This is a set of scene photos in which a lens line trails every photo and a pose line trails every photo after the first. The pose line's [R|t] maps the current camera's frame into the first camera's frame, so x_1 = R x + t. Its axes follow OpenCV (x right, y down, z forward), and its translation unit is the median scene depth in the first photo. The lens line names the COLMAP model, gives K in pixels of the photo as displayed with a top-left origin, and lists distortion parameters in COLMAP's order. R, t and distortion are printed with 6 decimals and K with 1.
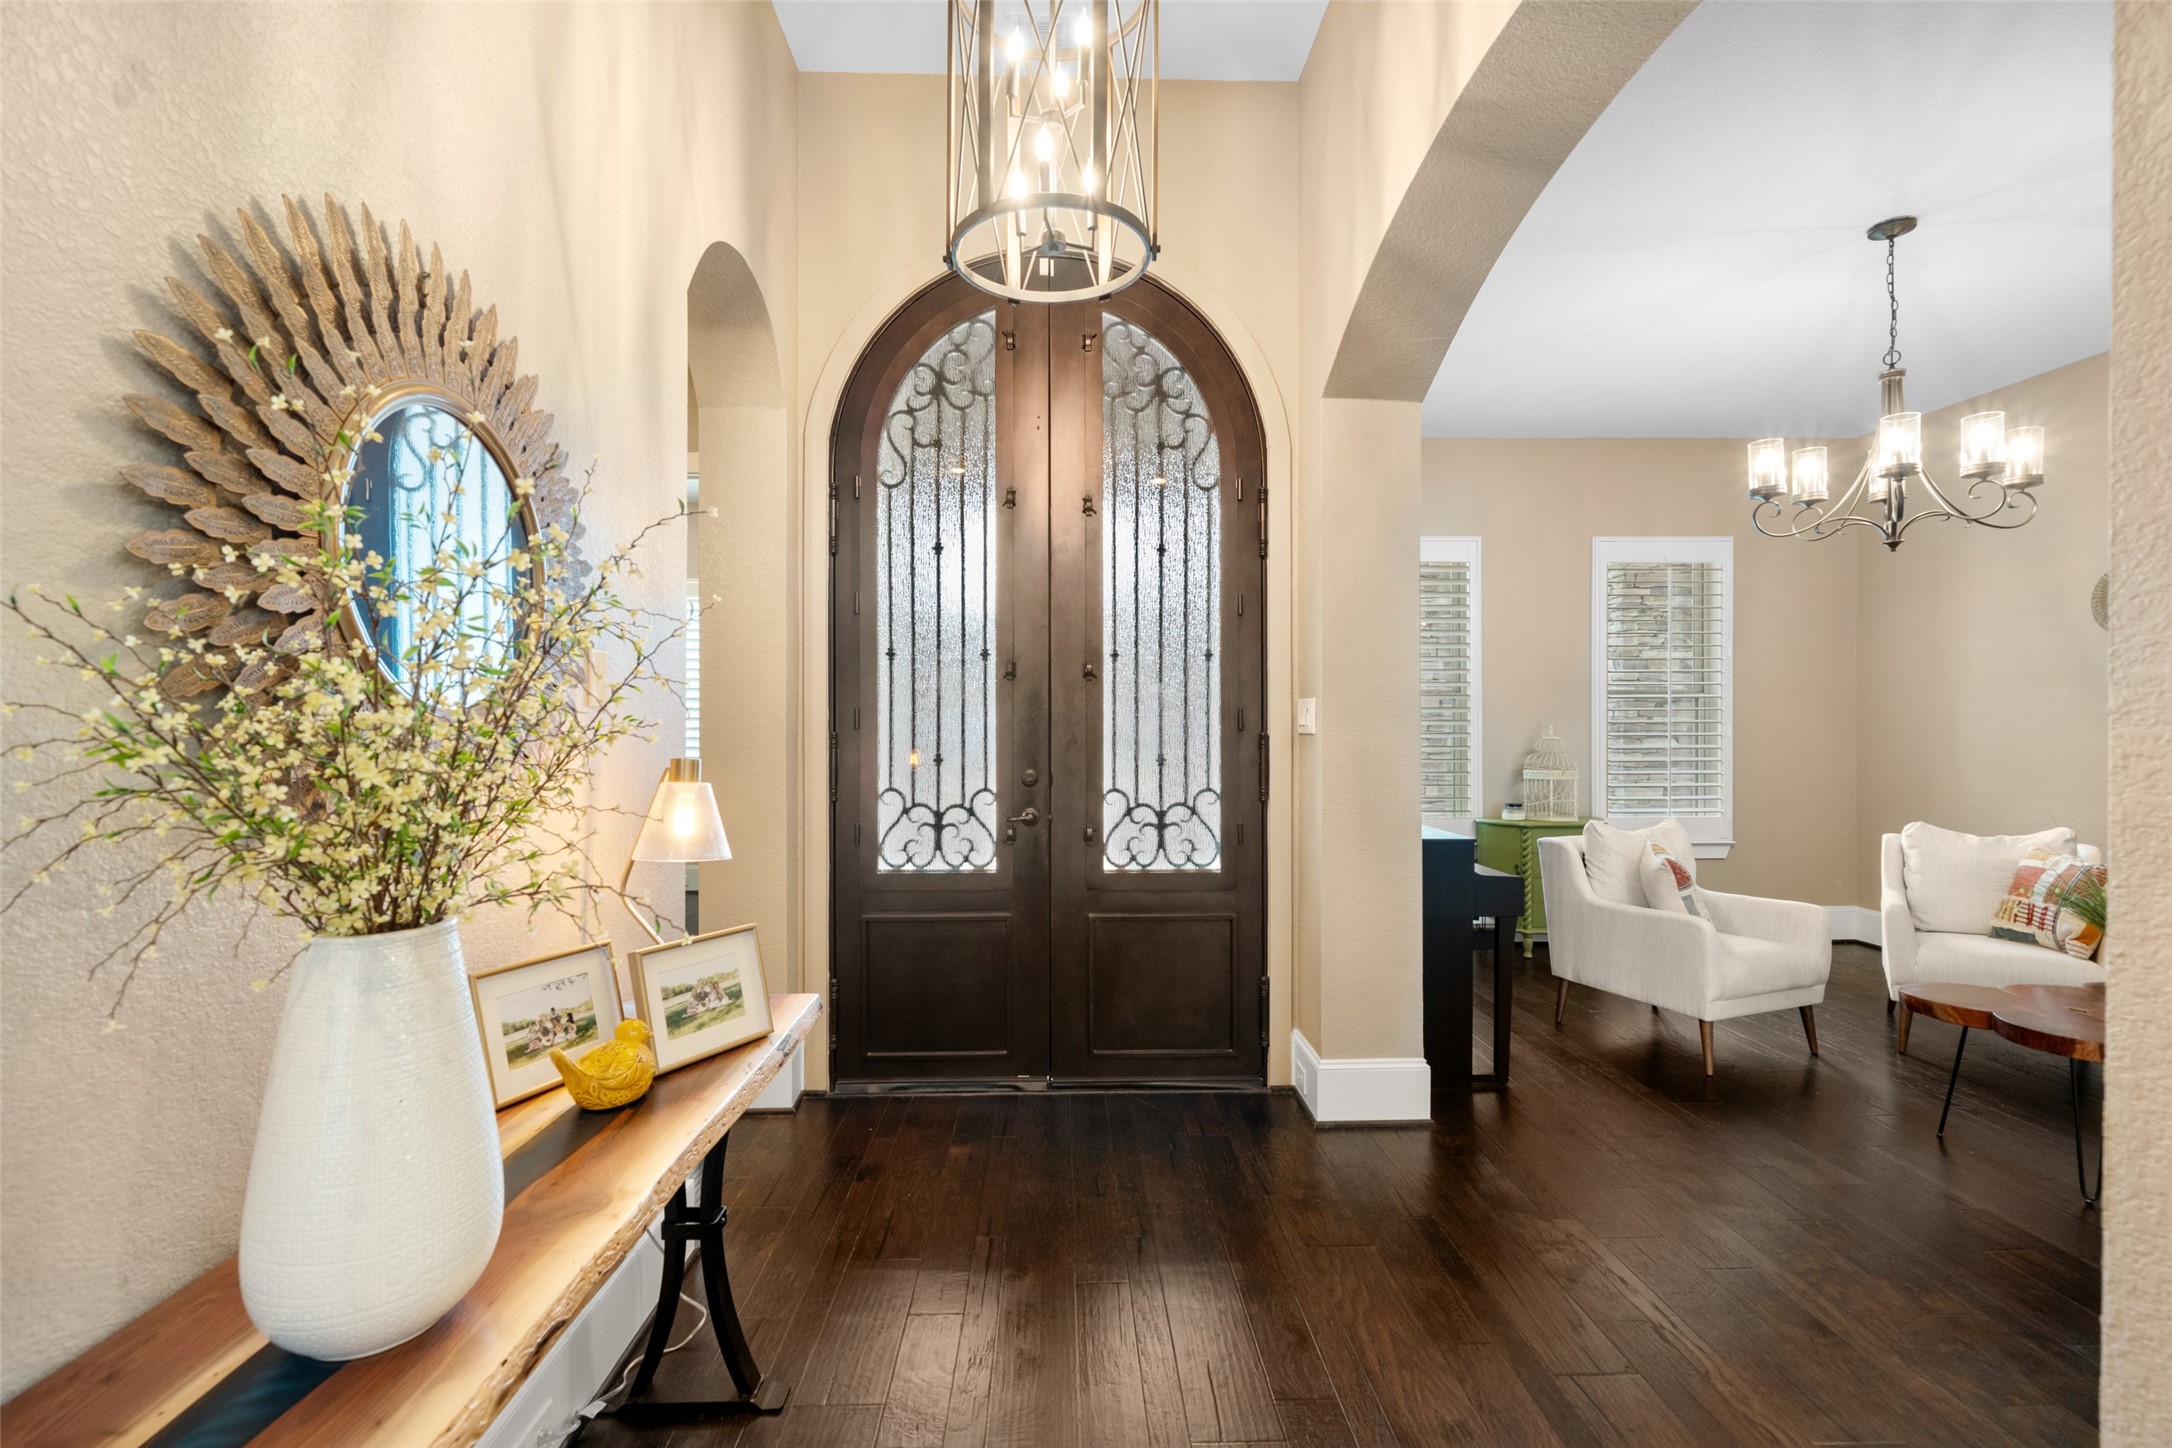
lens RADIAL K [[950.2, 0, 1081.3], [0, 950.2, 724.3], [0, 0, 1]] dist [0.000330, 0.000896]
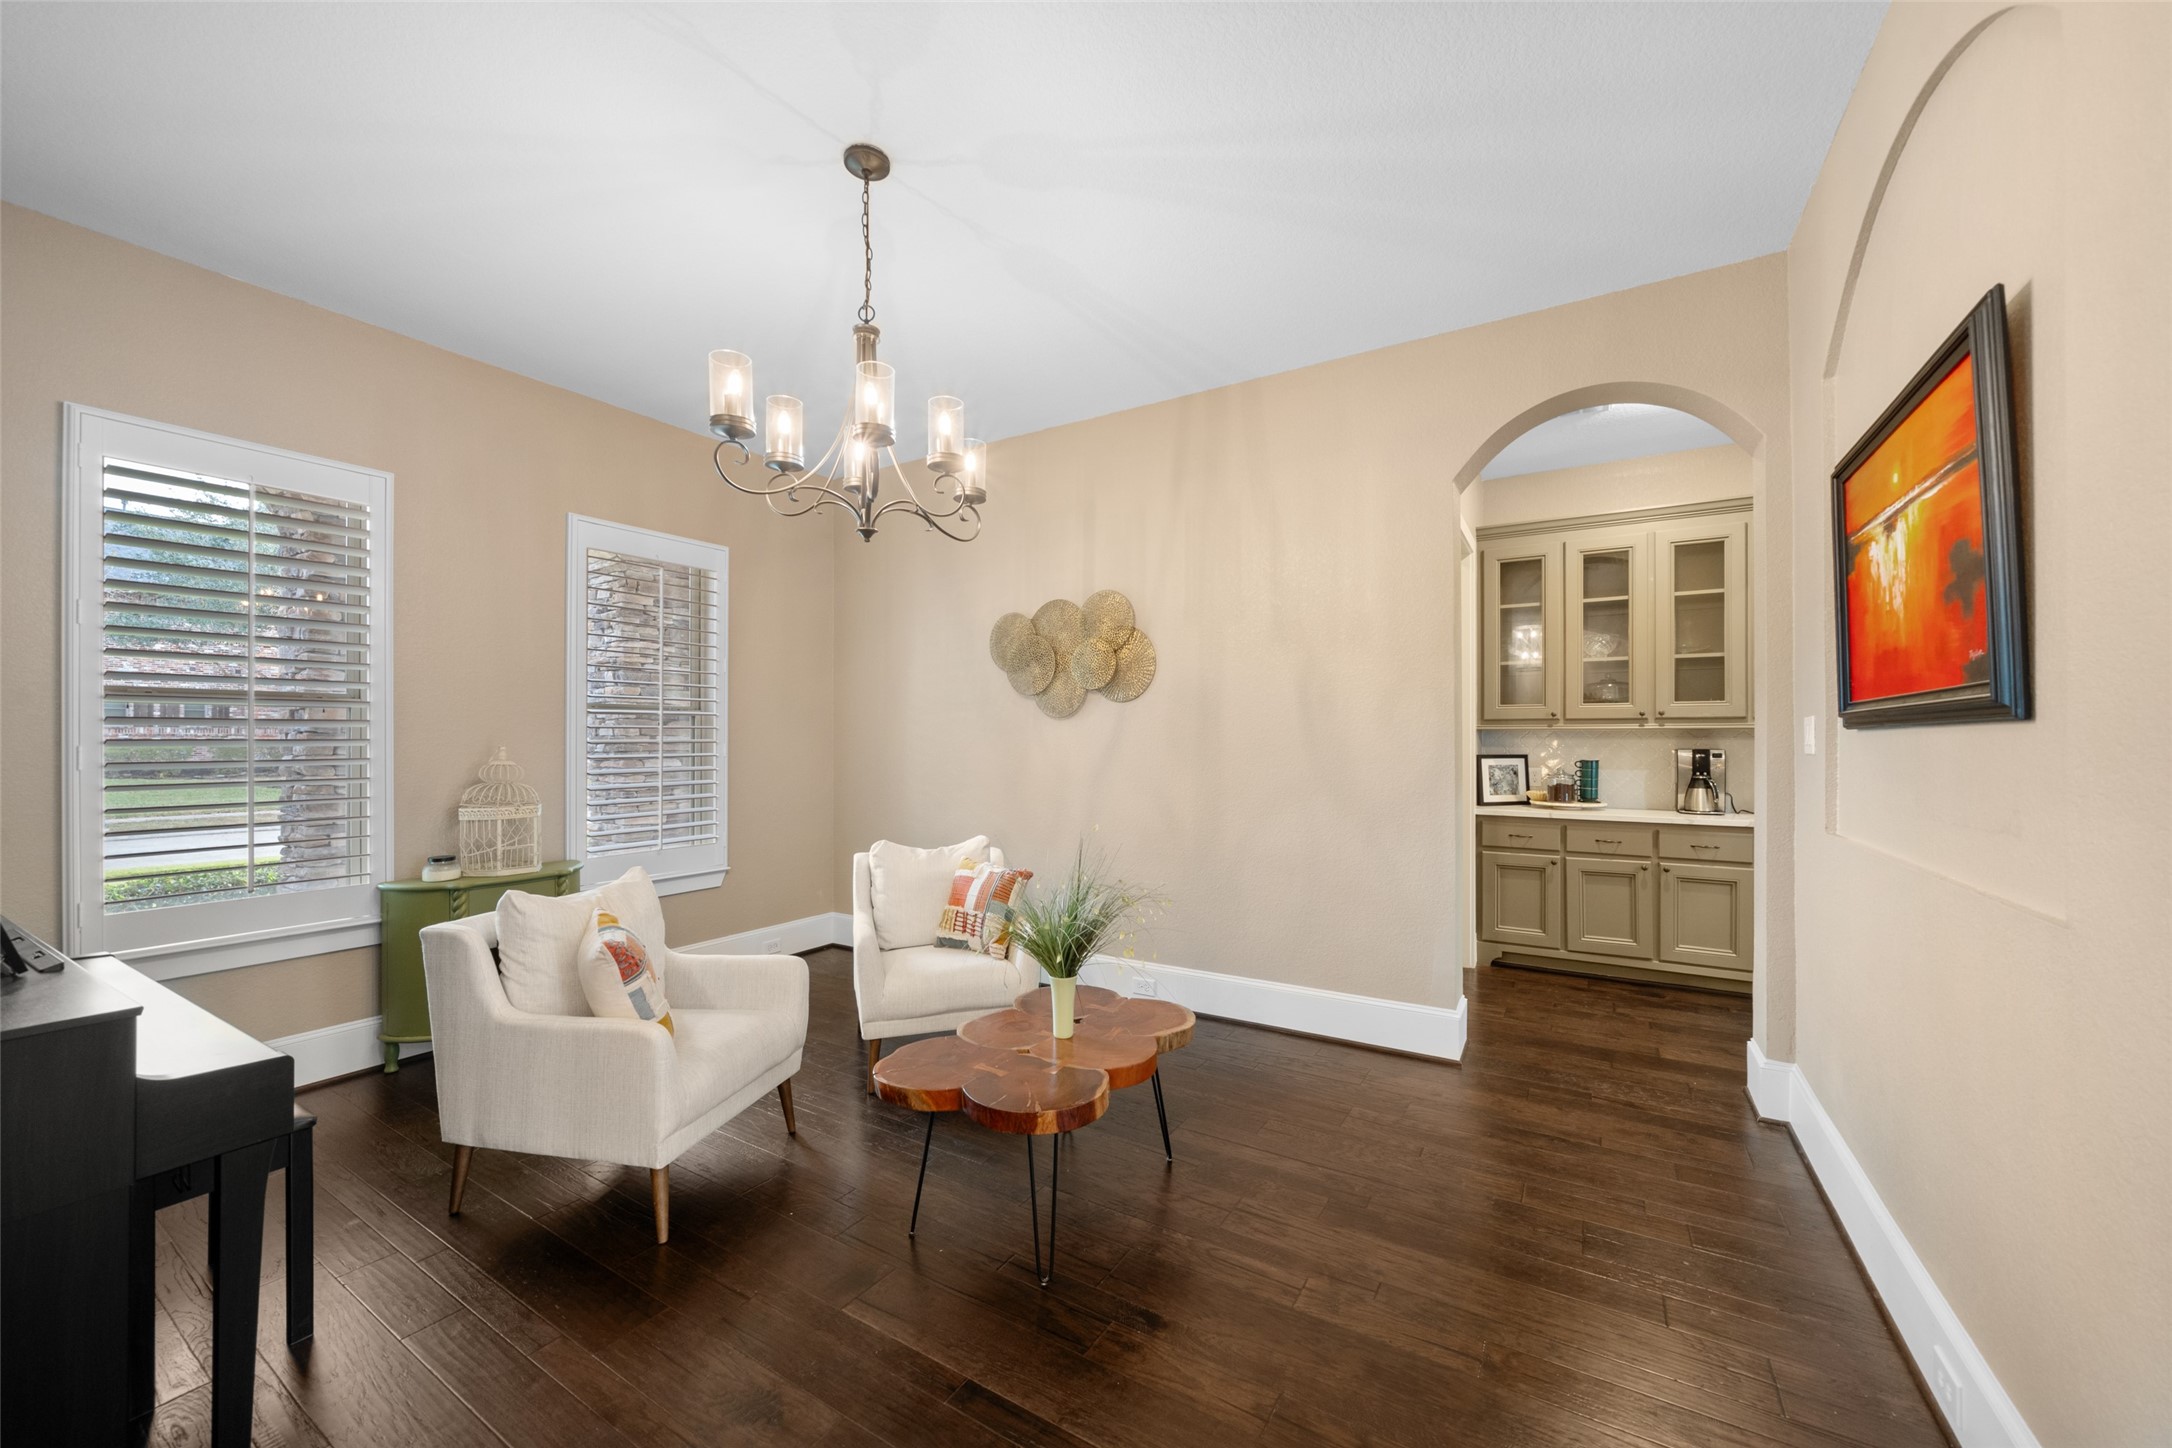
lens RADIAL K [[813.8, 0, 1088.8], [0, 813.8, 733.2], [0, 0, 1]] dist [-0.009465, -0.000015]
pose [[0.552256, 0.007694, 0.833639, 0.304160], [0.002037, 0.999942, -0.010578, -0.002375], [-0.833672, 0.007540, 0.552209, 0.368291]]
